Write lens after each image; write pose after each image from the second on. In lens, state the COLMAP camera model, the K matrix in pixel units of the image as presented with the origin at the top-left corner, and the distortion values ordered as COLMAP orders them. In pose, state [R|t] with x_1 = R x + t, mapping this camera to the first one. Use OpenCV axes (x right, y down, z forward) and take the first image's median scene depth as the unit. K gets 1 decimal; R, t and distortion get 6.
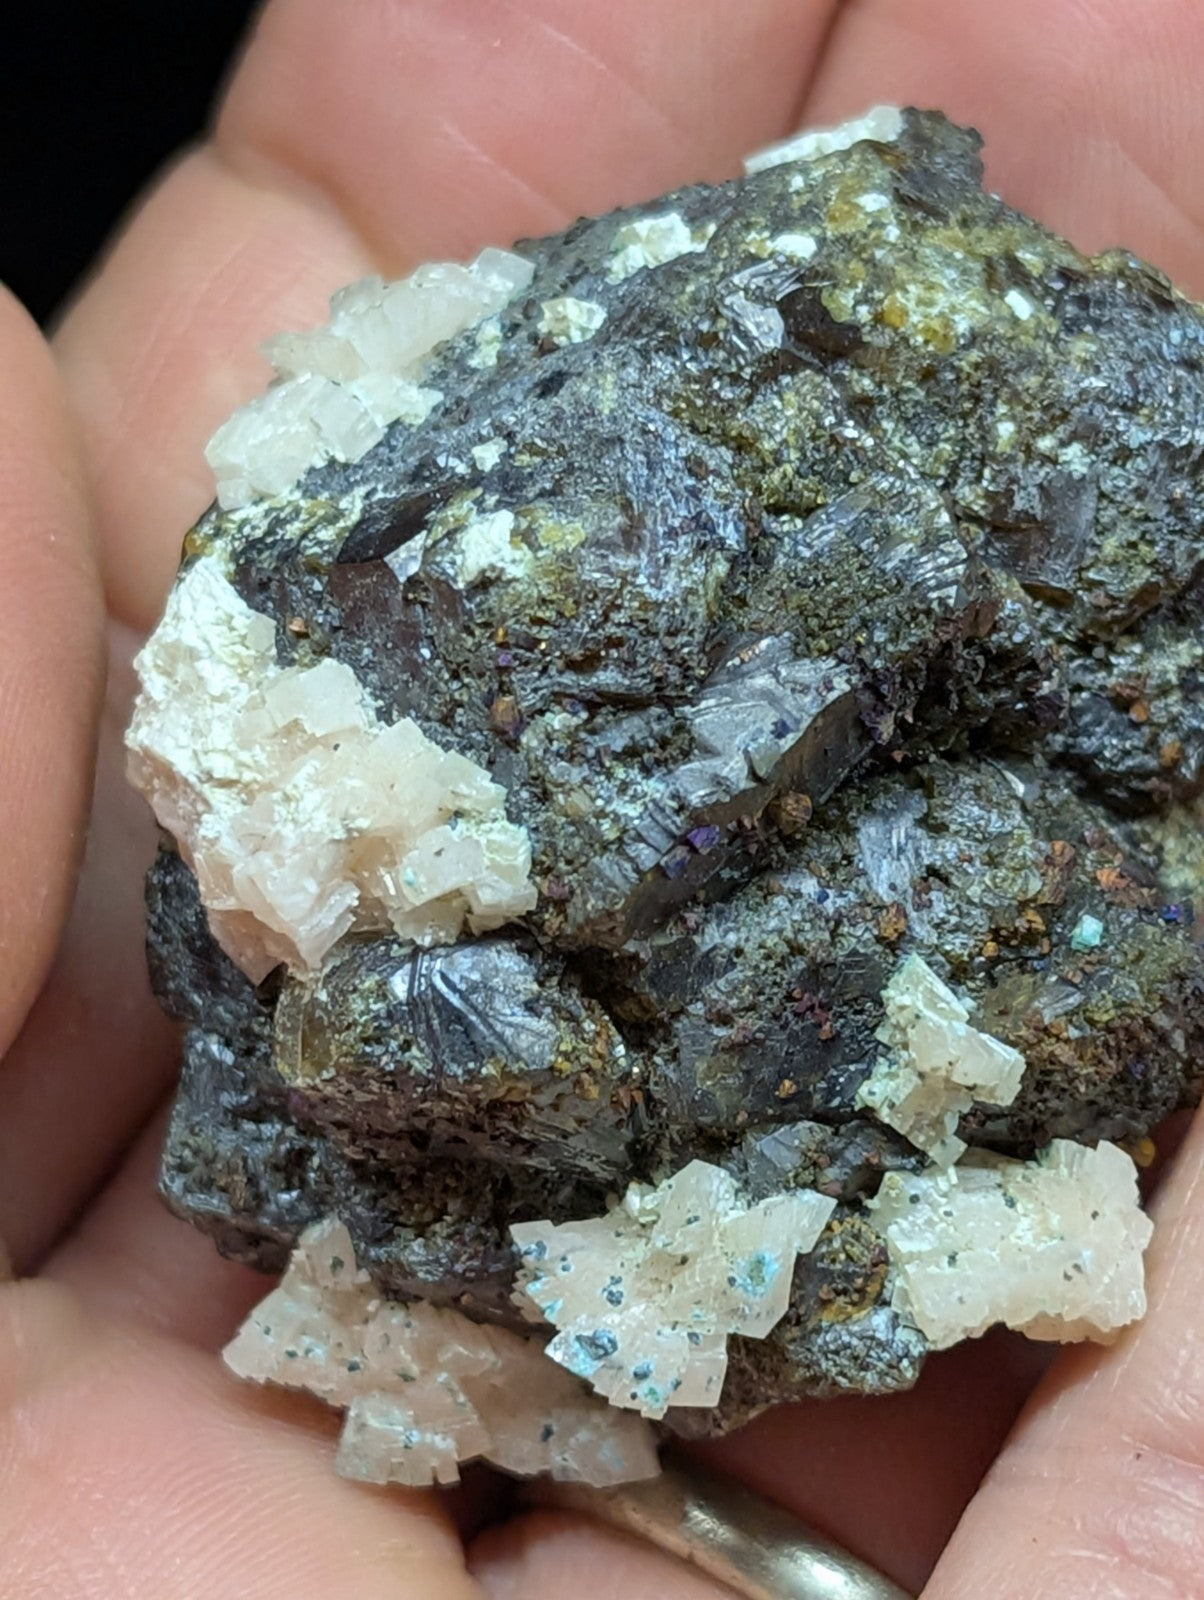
lens RADIAL K [[5351.7, 0, 610.9], [0, 5351.7, 808.5], [0, 0, 1]] dist [0.587541, 0.000000]
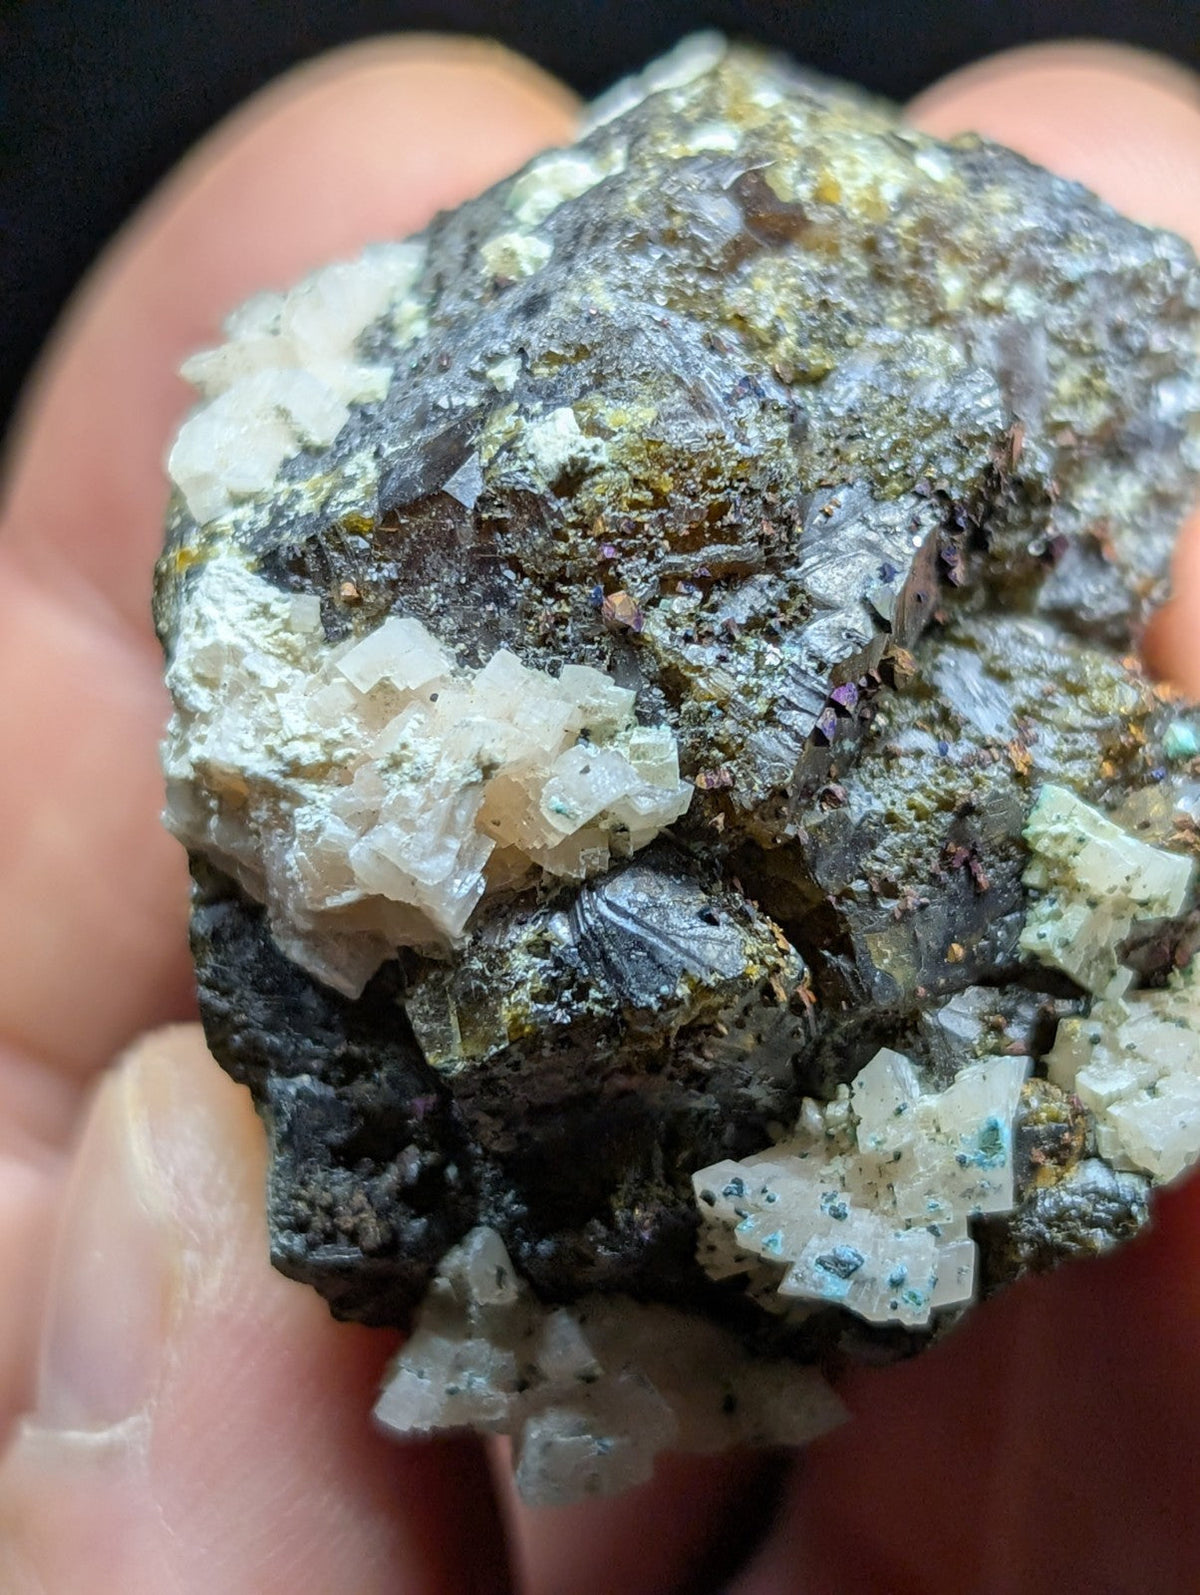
lens RADIAL K [[3578.3, 0, 596.6], [0, 3578.3, 739.3], [0, 0, 1]] dist [0.347457, 0.000000]
pose [[0.941457, -0.206290, 0.266651, -0.190886], [0.240822, 0.965014, -0.103697, 0.066605], [-0.235930, 0.161842, 0.958198, 0.394485]]
